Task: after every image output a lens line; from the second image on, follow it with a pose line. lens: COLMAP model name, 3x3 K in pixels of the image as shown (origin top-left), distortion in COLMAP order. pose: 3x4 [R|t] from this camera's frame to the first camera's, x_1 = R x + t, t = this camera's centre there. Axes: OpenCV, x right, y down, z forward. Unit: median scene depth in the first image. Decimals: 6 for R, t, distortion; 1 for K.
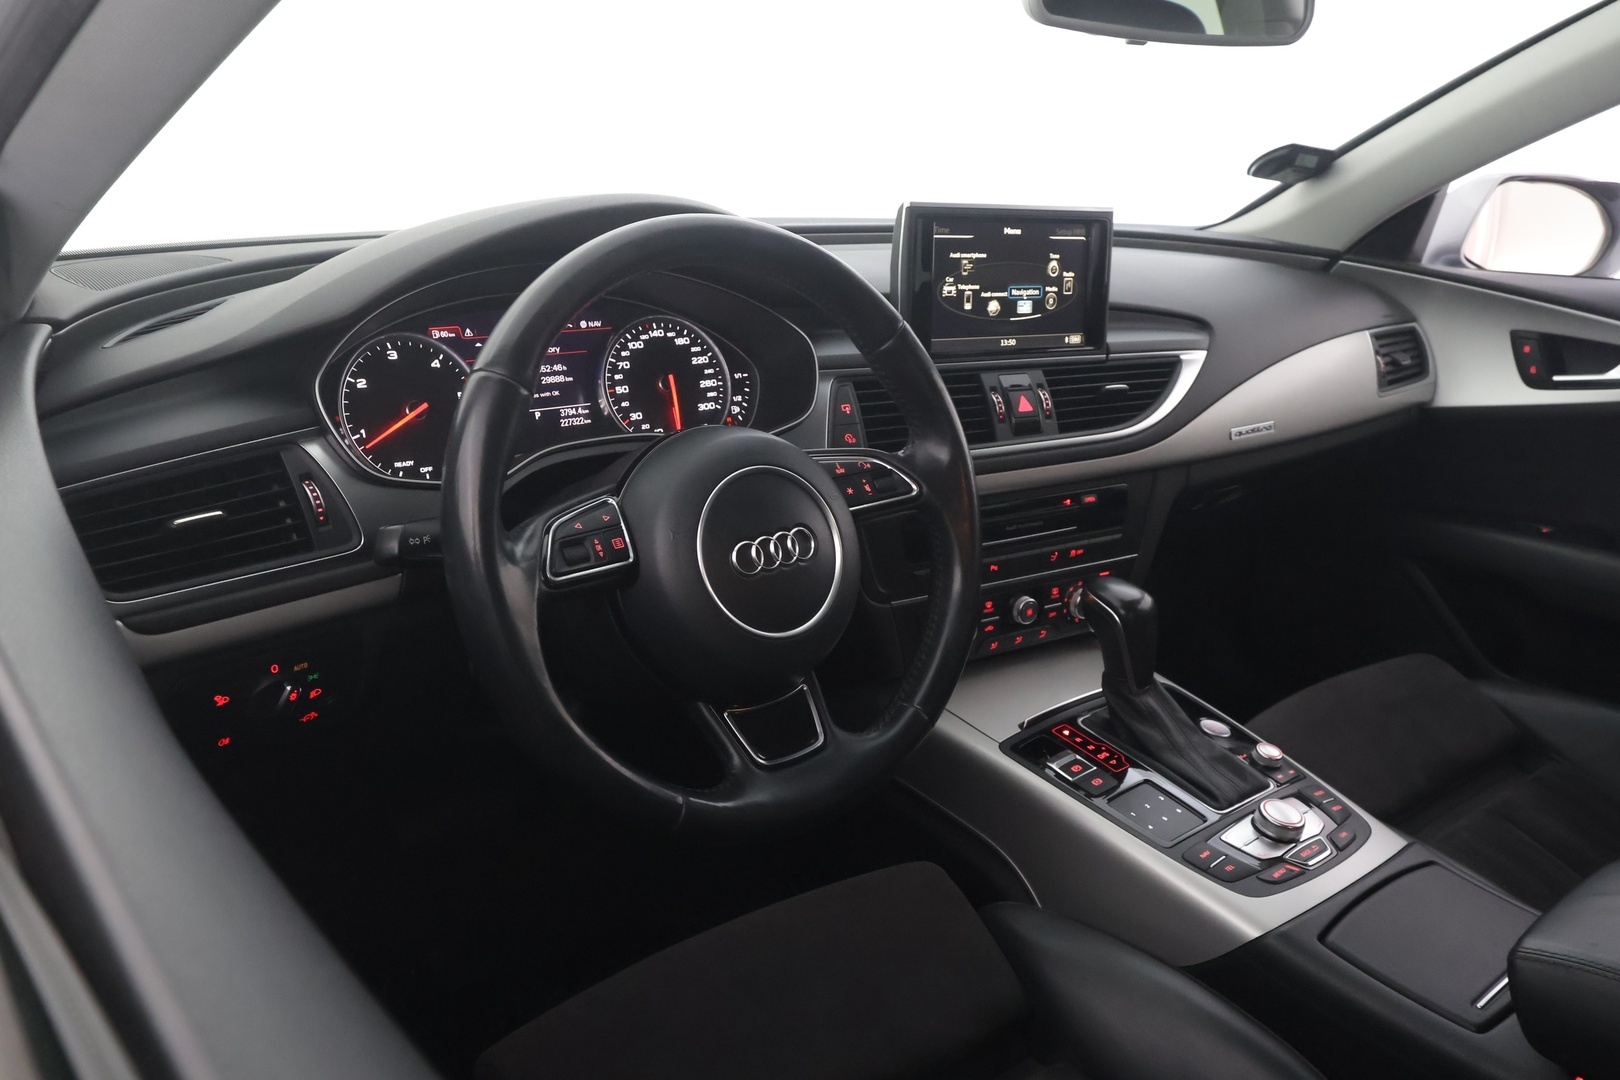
lens RADIAL K [[1271.5, 0, 812.4], [0, 1271.5, 540.5], [0, 0, 1]] dist [-0.002301, 0.009871]
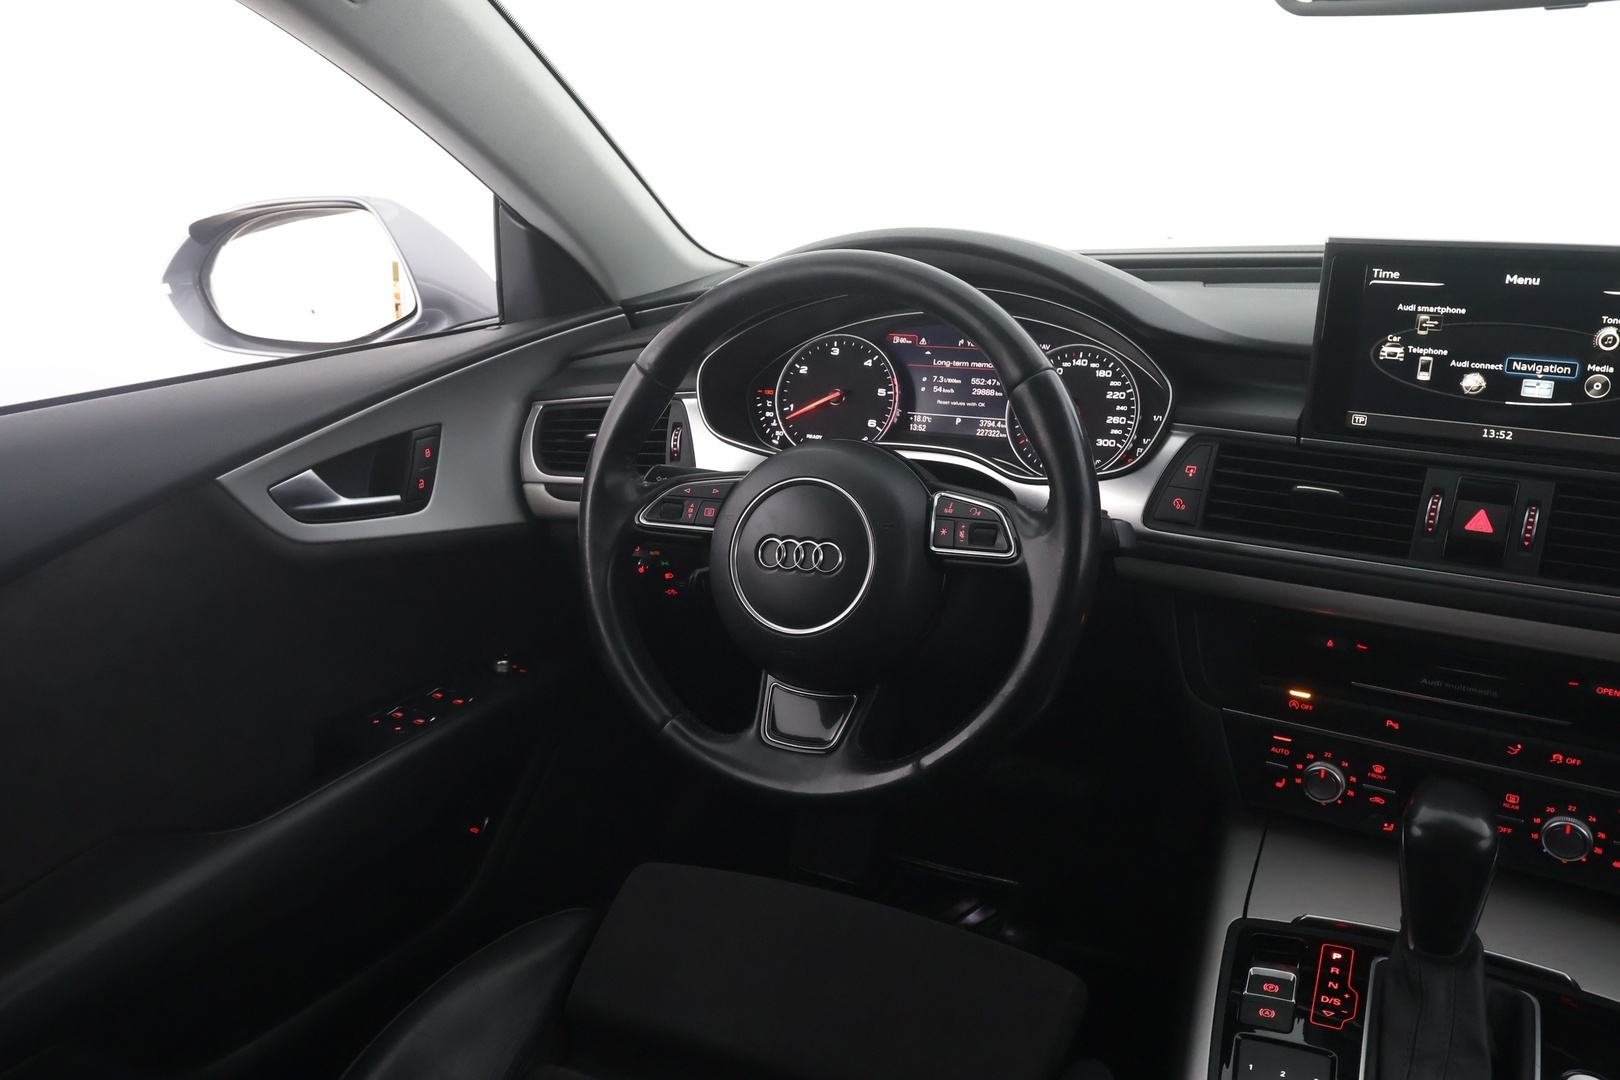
lens RADIAL K [[1271.5, 0, 806.9], [0, 1271.5, 538.9], [0, 0, 1]] dist [-0.002301, 0.009871]
pose [[0.408100, 0.232824, -0.882750, 0.647263], [-0.229697, 0.962014, 0.147539, -0.116755], [0.883569, 0.142555, 0.446077, 0.350477]]
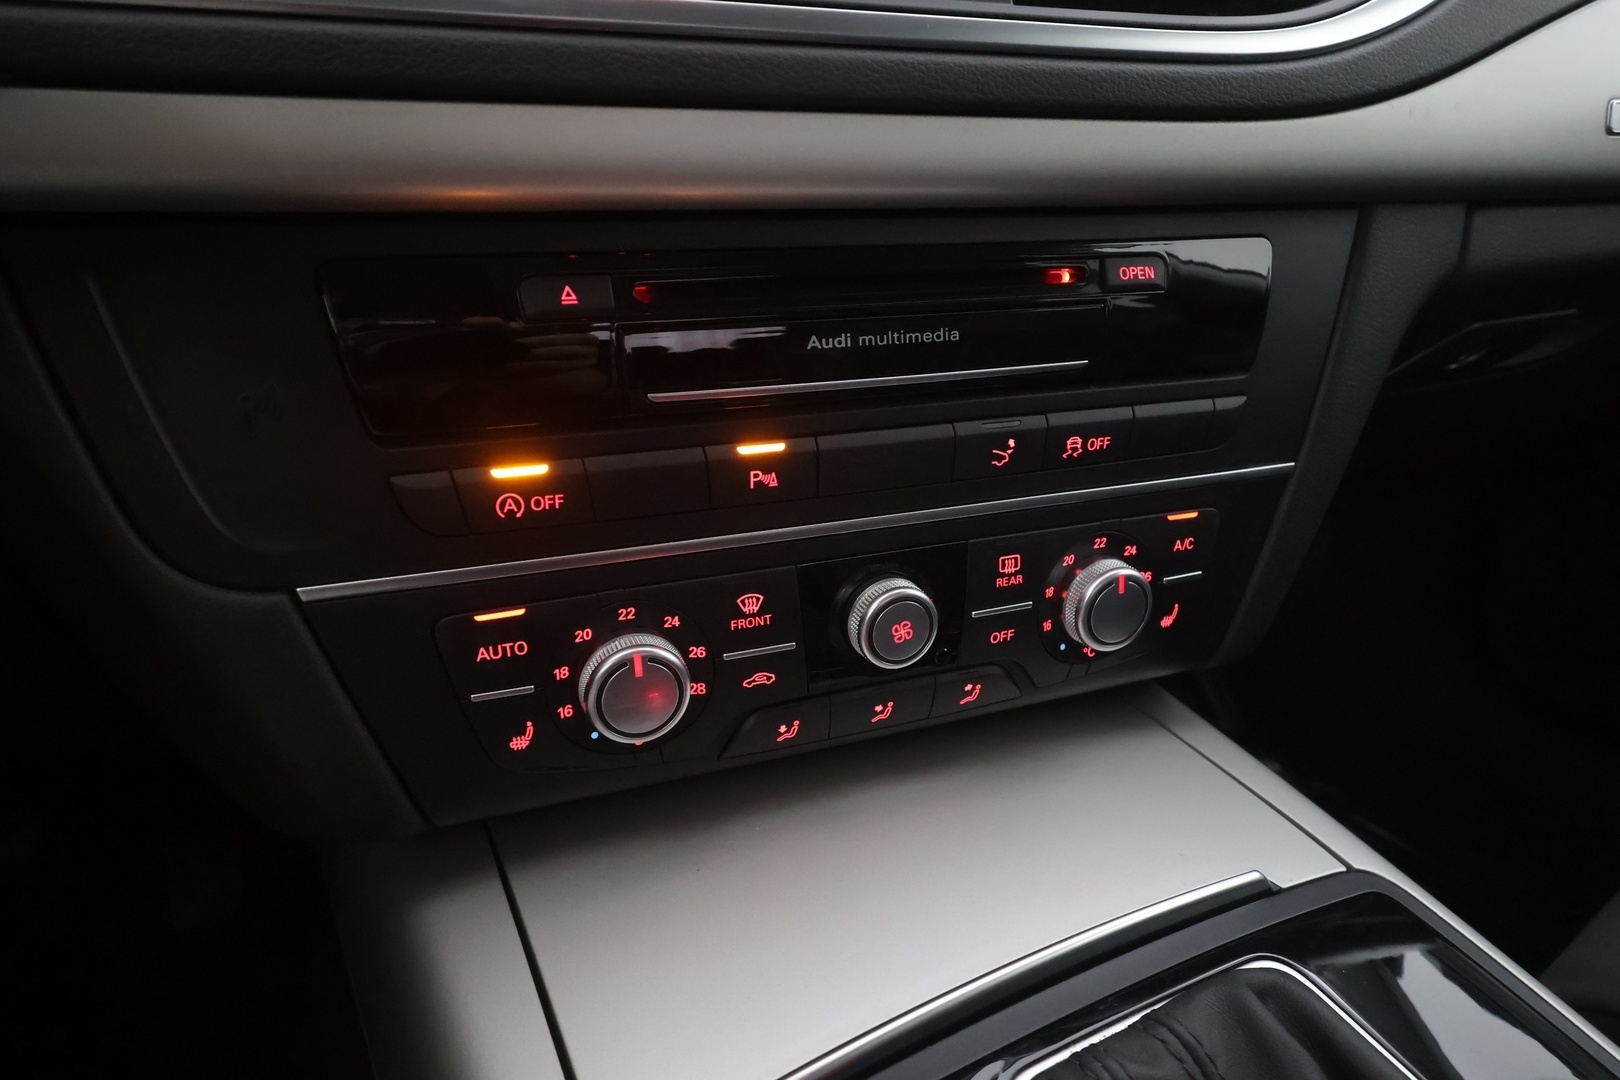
lens RADIAL K [[1026.3, 0, 823.9], [0, 1026.3, 554.5], [0, 0, 1]] dist [0.004190, -0.000326]
pose [[0.982551, 0.037934, -0.182085, 0.202988], [-0.027421, 0.997827, 0.059916, 0.024556], [0.183962, -0.053877, 0.981456, 0.782351]]
